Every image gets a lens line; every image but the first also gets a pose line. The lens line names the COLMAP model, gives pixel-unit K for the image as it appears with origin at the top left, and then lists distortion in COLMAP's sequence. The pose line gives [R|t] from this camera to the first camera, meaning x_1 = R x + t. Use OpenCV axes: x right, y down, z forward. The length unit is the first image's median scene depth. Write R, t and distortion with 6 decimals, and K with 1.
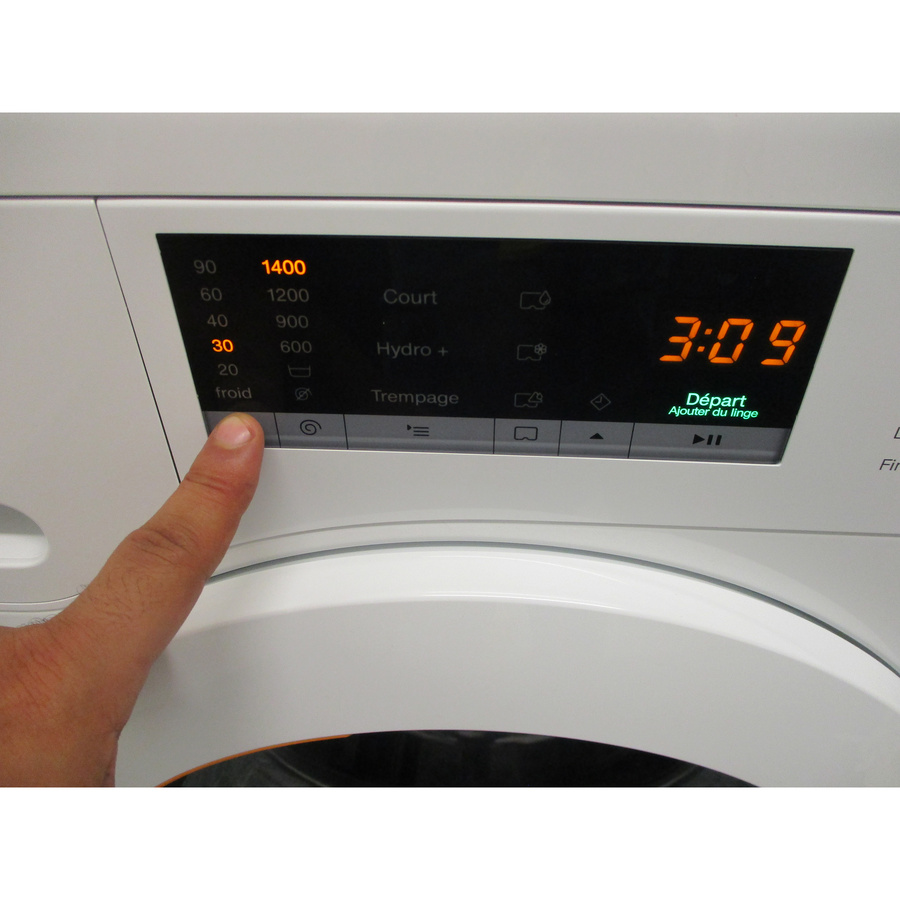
lens RADIAL K [[750.3, 0, 450.0], [0, 750.3, 450.0], [0, 0, 1]] dist [-0.024896, 0.019550]
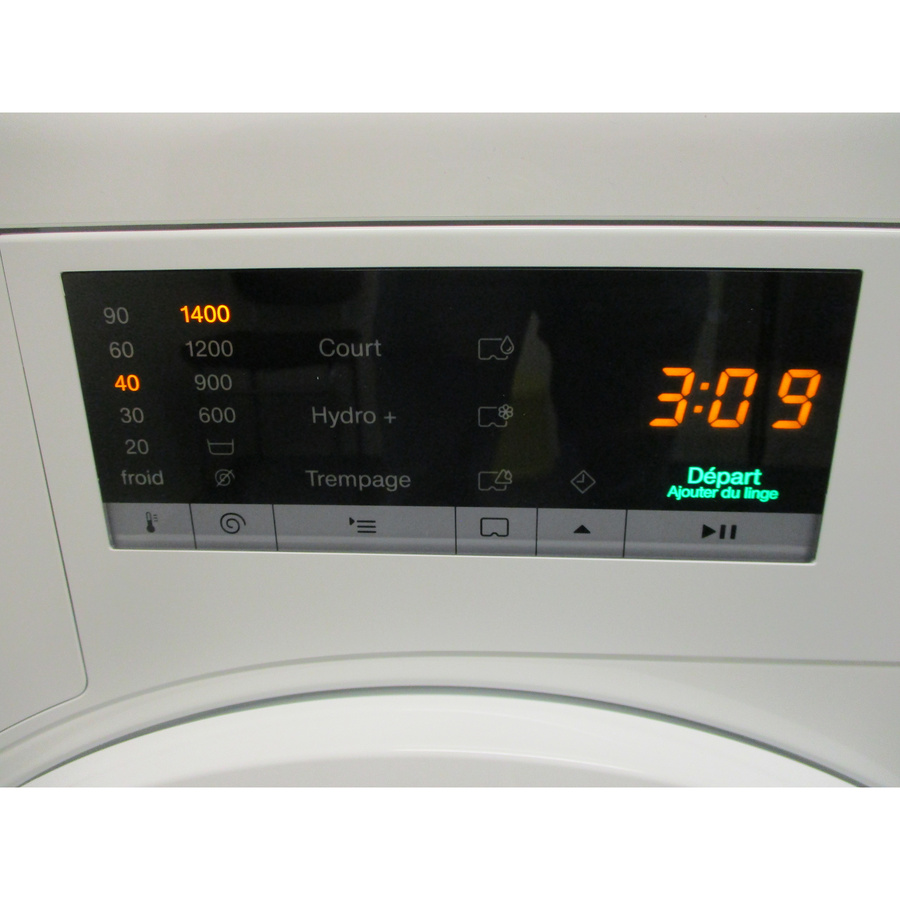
lens RADIAL K [[750.3, 0, 450.0], [0, 750.3, 450.0], [0, 0, 1]] dist [-0.024896, 0.019550]
pose [[0.999935, -0.003732, -0.010749, 0.065744], [0.000004, 0.944785, -0.327691, 0.175376], [0.011378, 0.327670, 0.944724, 0.216768]]
